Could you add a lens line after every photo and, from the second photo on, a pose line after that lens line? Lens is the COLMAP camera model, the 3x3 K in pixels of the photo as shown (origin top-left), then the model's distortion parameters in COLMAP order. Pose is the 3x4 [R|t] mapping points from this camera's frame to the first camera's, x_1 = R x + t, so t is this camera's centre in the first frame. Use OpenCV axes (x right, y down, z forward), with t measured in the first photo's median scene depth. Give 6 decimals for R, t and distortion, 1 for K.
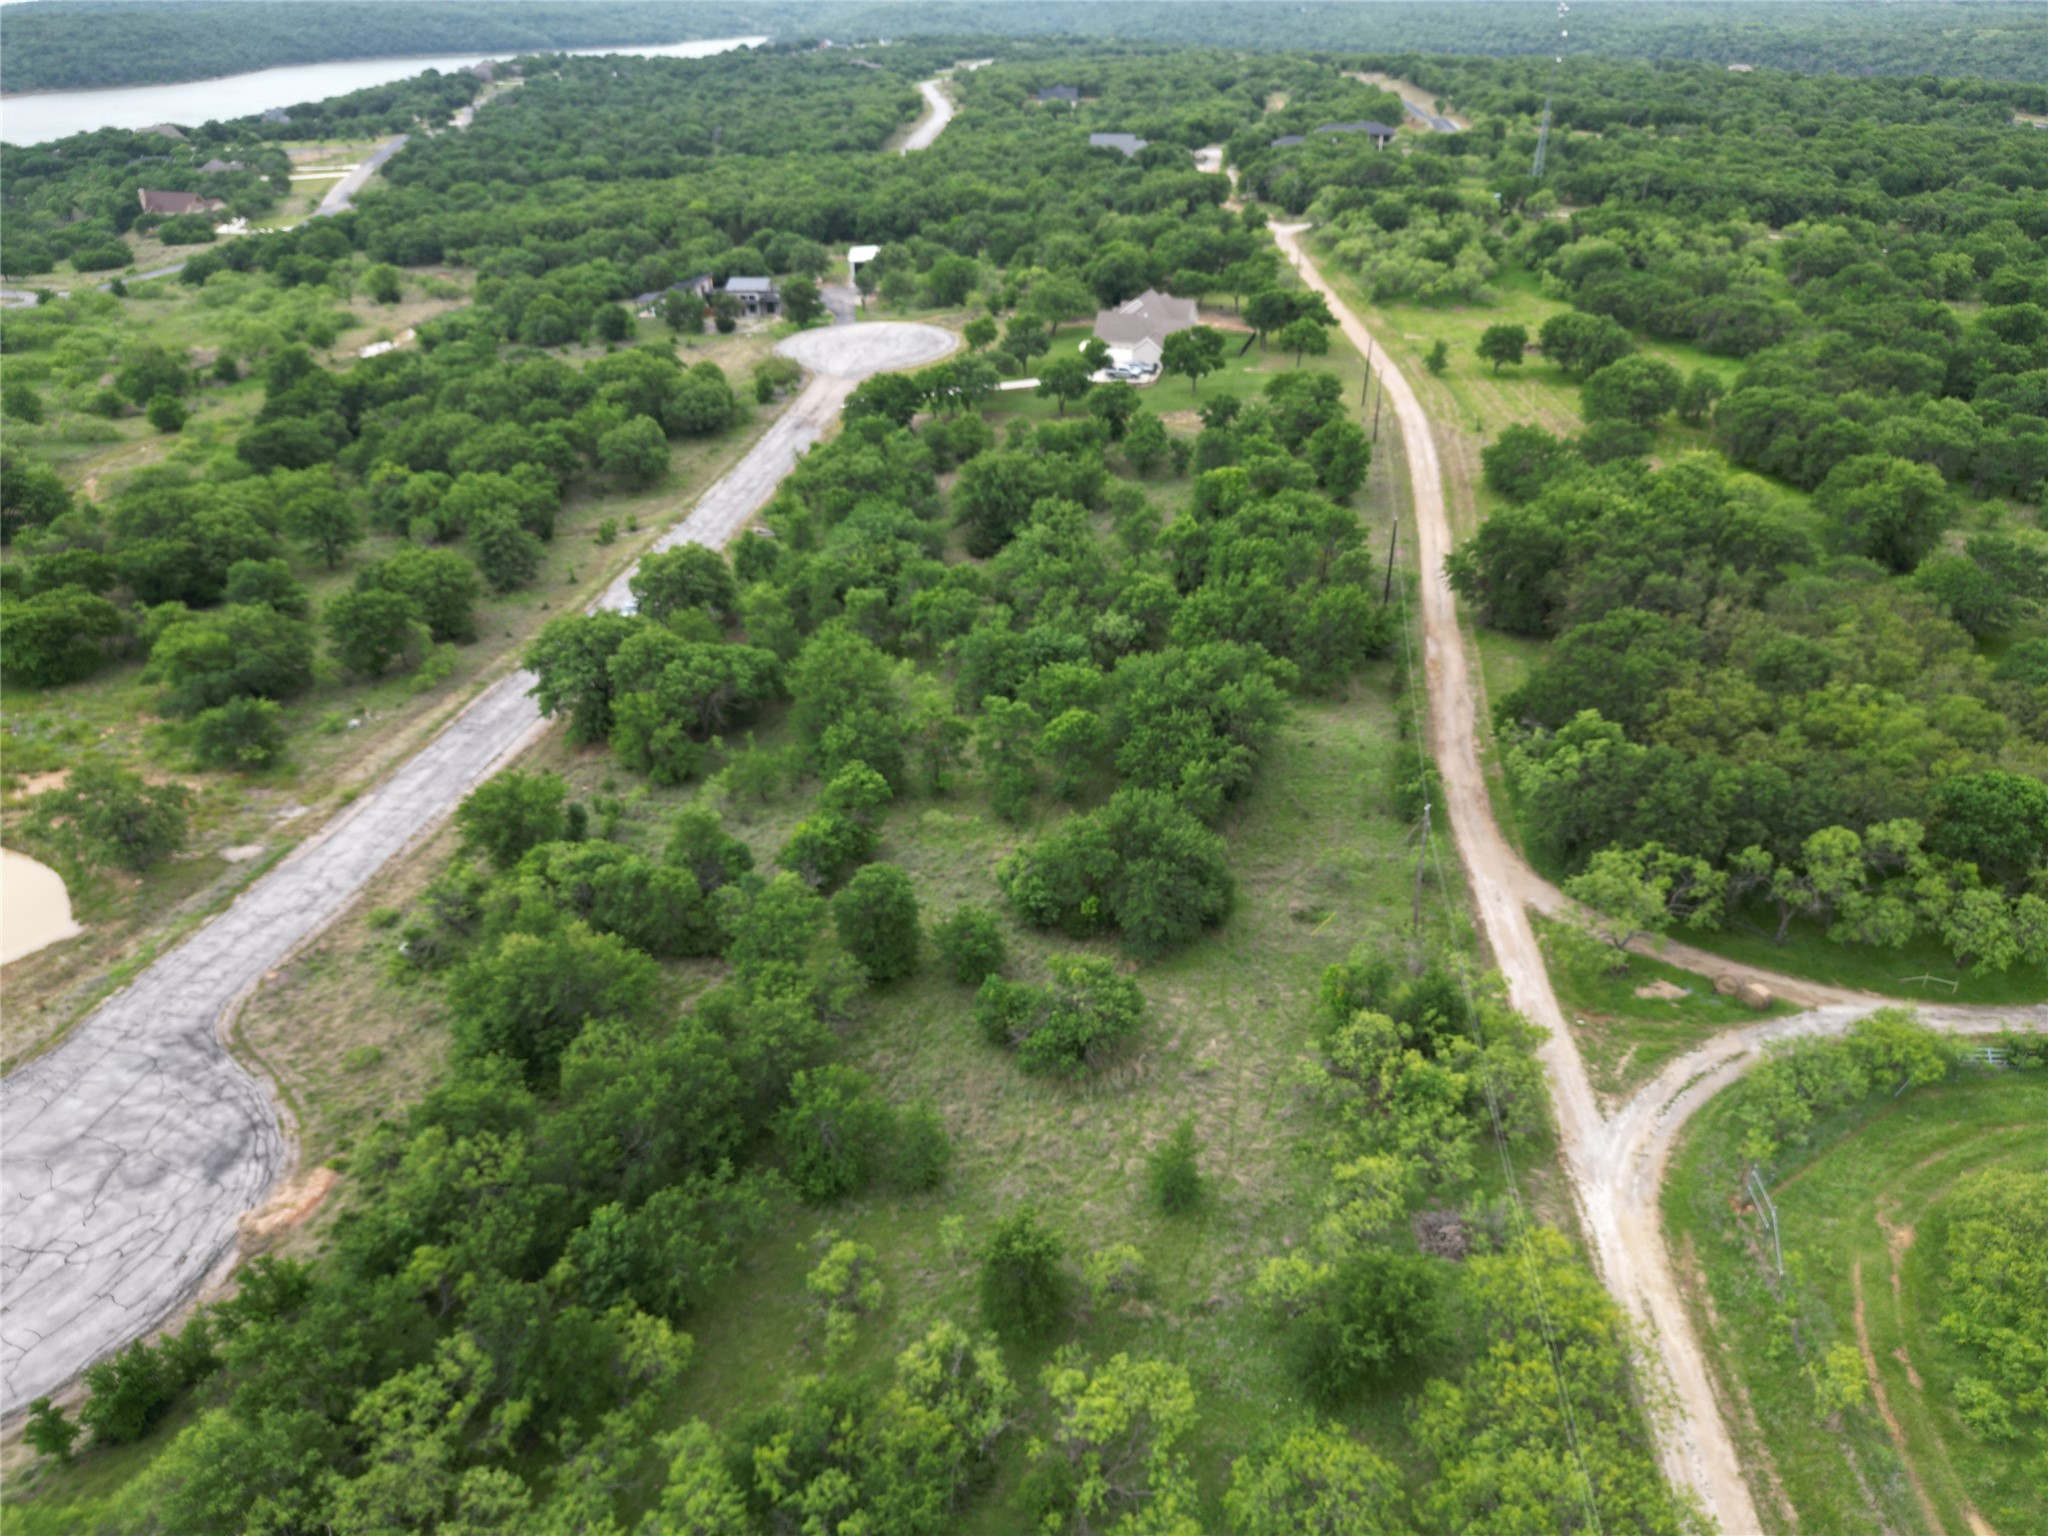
lens RADIAL K [[1457.2, 0, 1028.9], [0, 1457.2, 760.9], [0, 0, 1]] dist [0.062303, -0.059391]
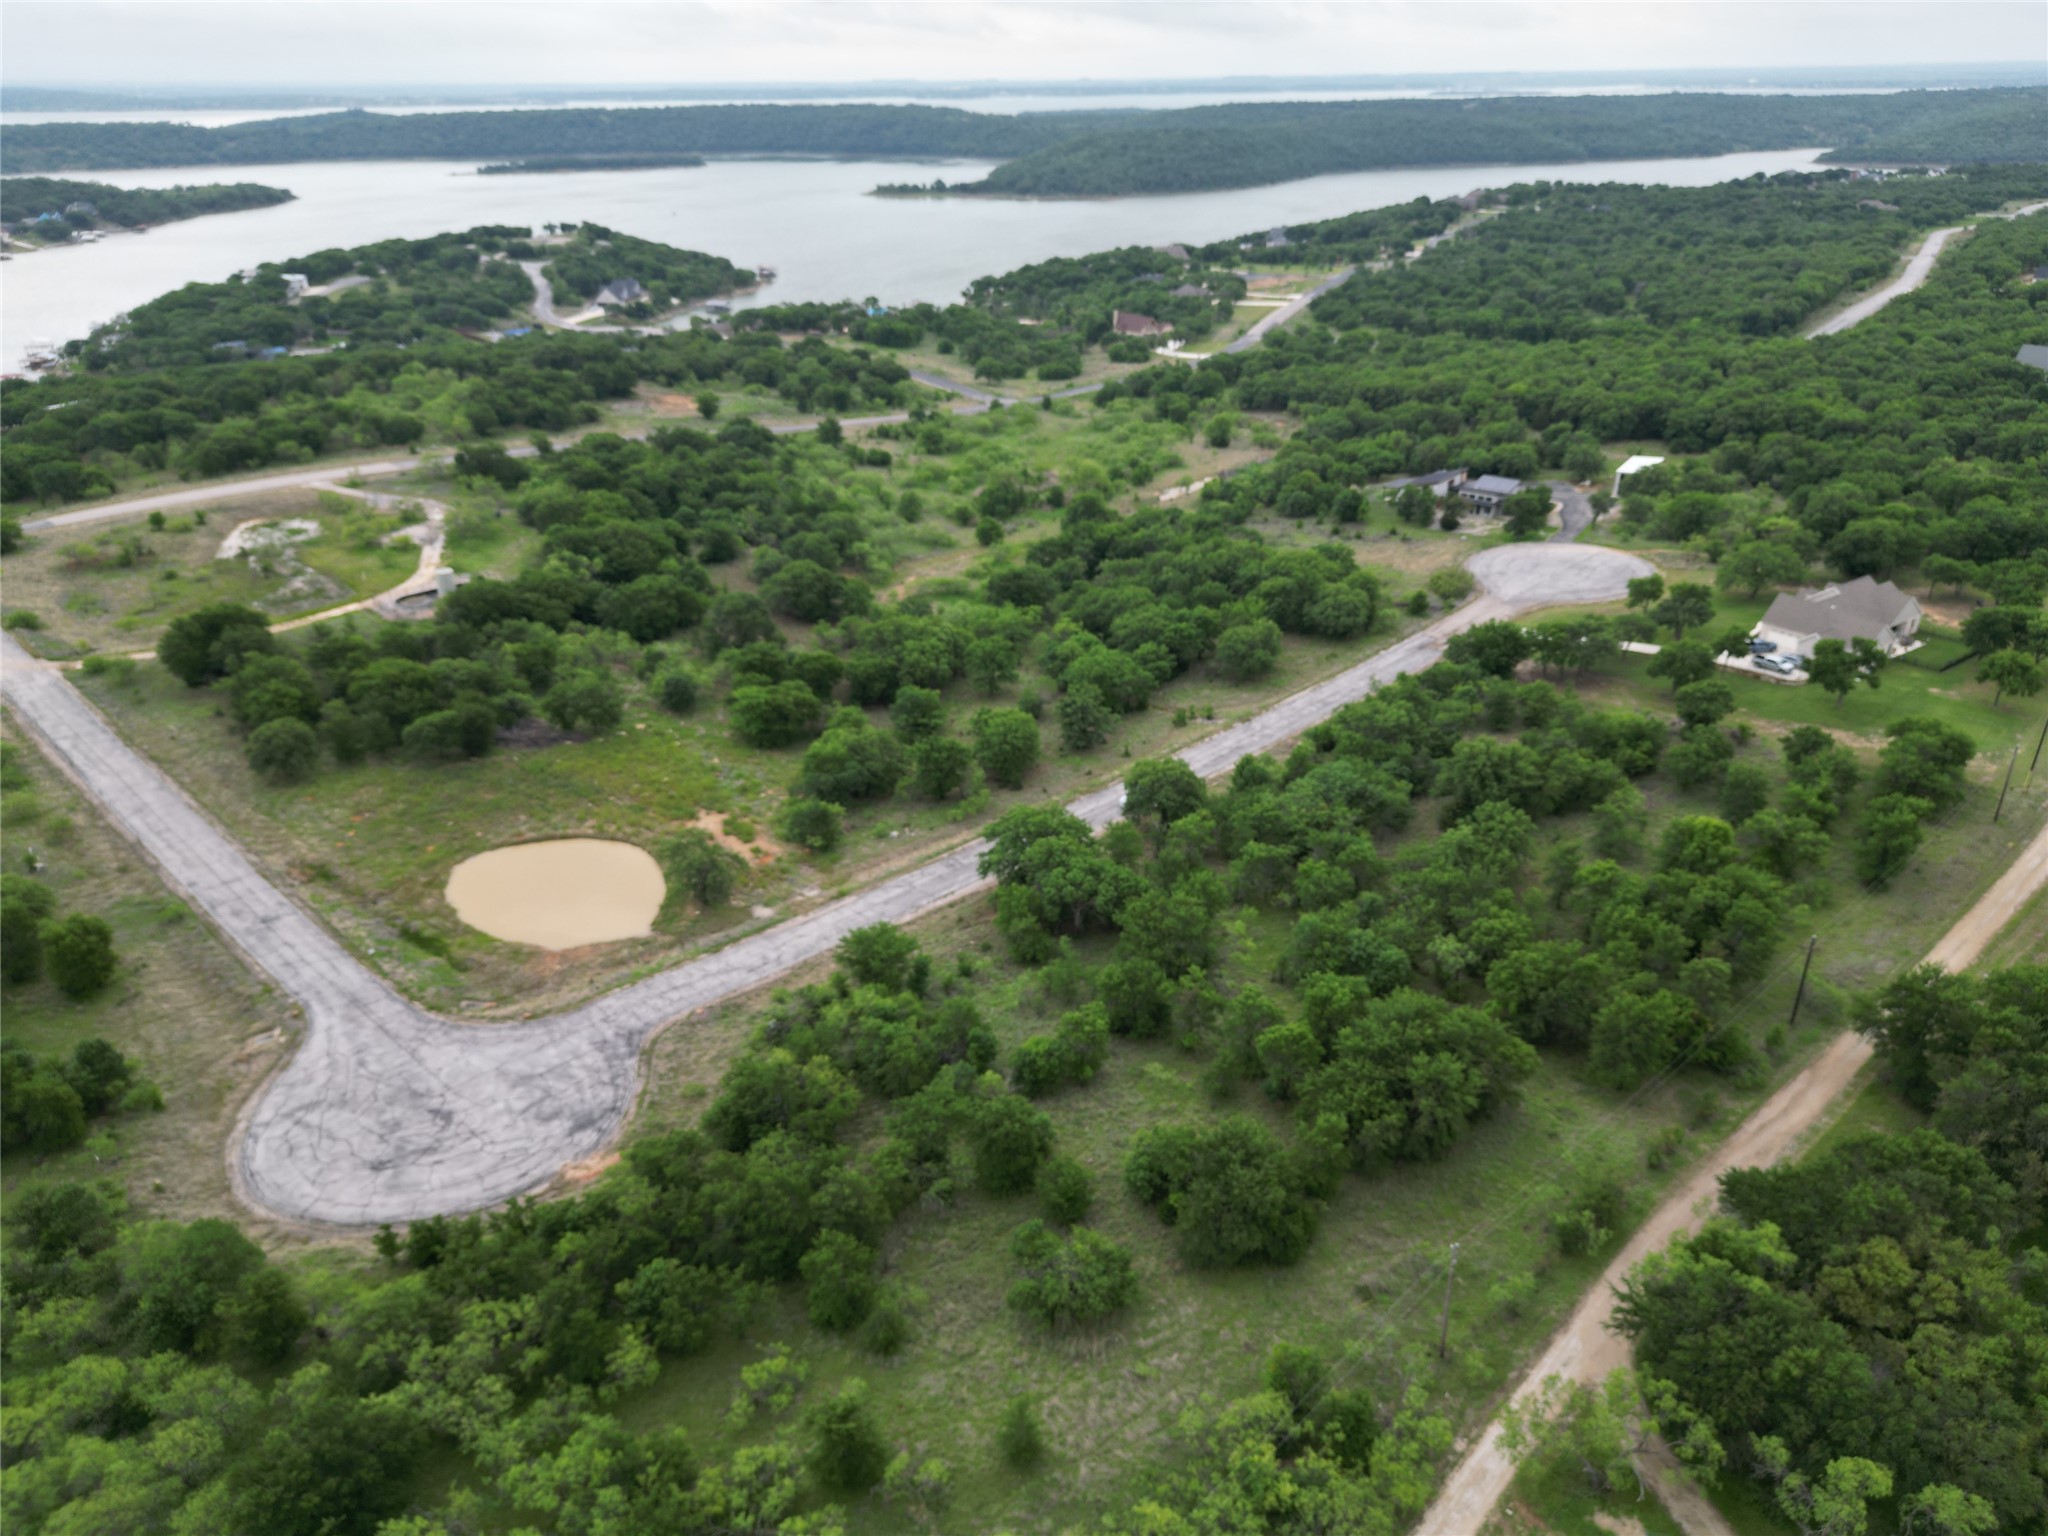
lens RADIAL K [[1457.2, 0, 1028.9], [0, 1457.2, 760.9], [0, 0, 1]] dist [0.062303, -0.059391]
pose [[0.800943, 0.256875, -0.540837, 0.237018], [-0.282625, 0.958528, 0.036712, -0.118824], [0.527838, 0.123451, 0.840326, -0.046771]]
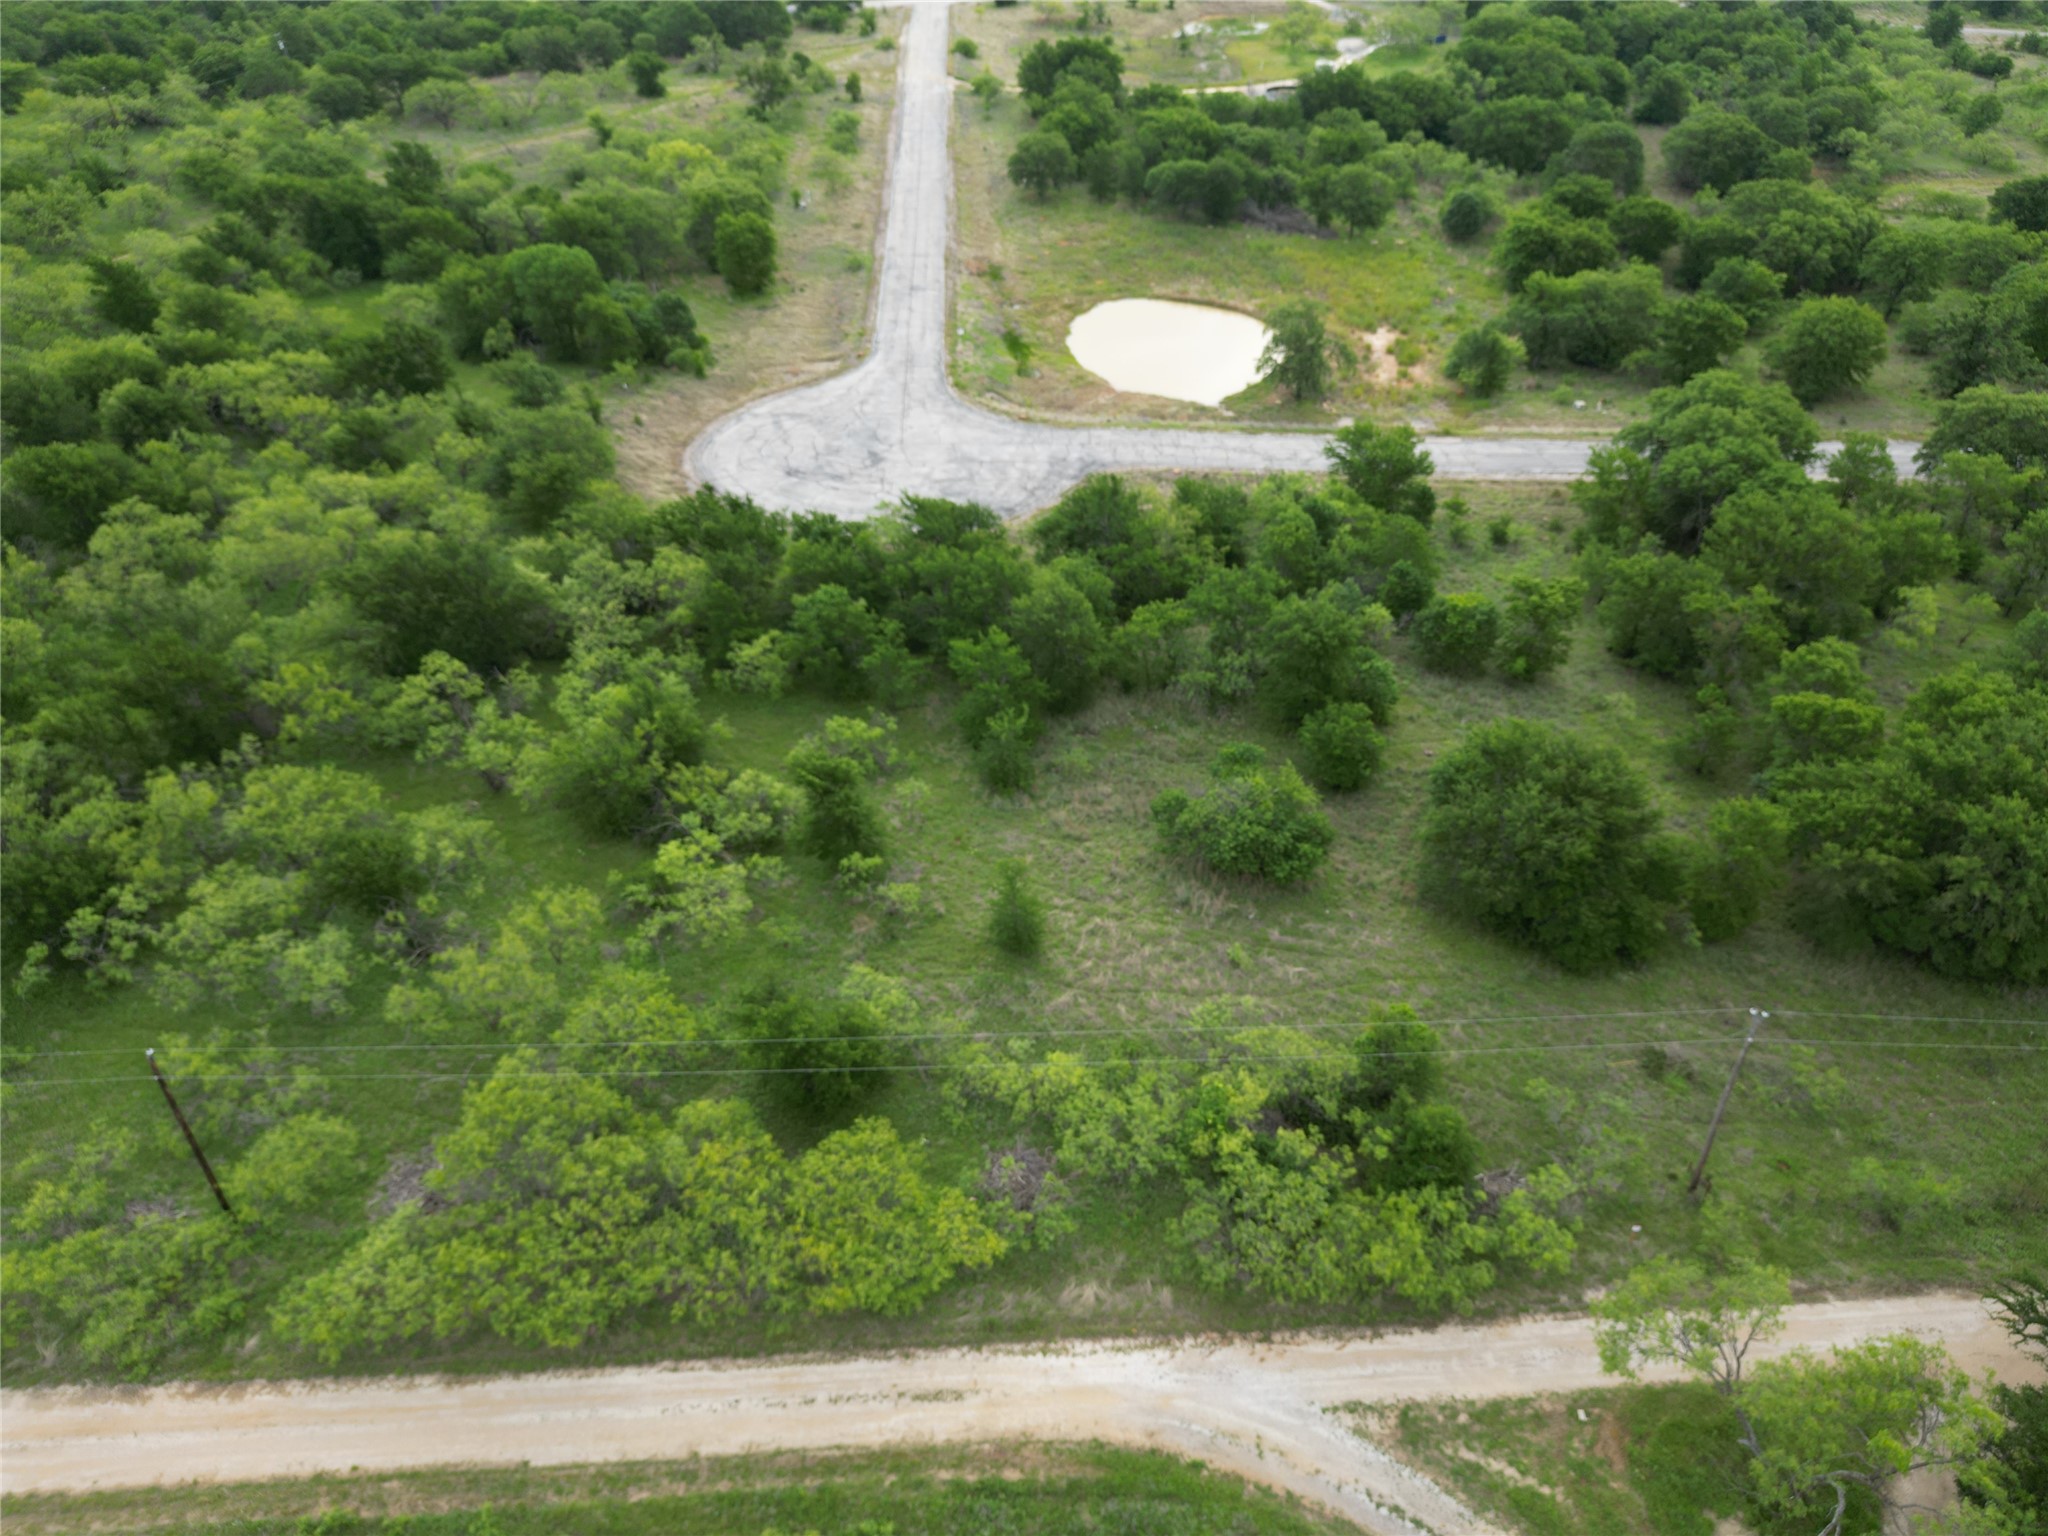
lens RADIAL K [[1457.2, 0, 1028.9], [0, 1457.2, 760.9], [0, 0, 1]] dist [0.062303, -0.059391]
pose [[0.176270, 0.576063, -0.798173, 0.294146], [-0.459784, 0.765161, 0.450697, -0.082380], [0.870361, 0.287543, 0.399739, 0.225511]]
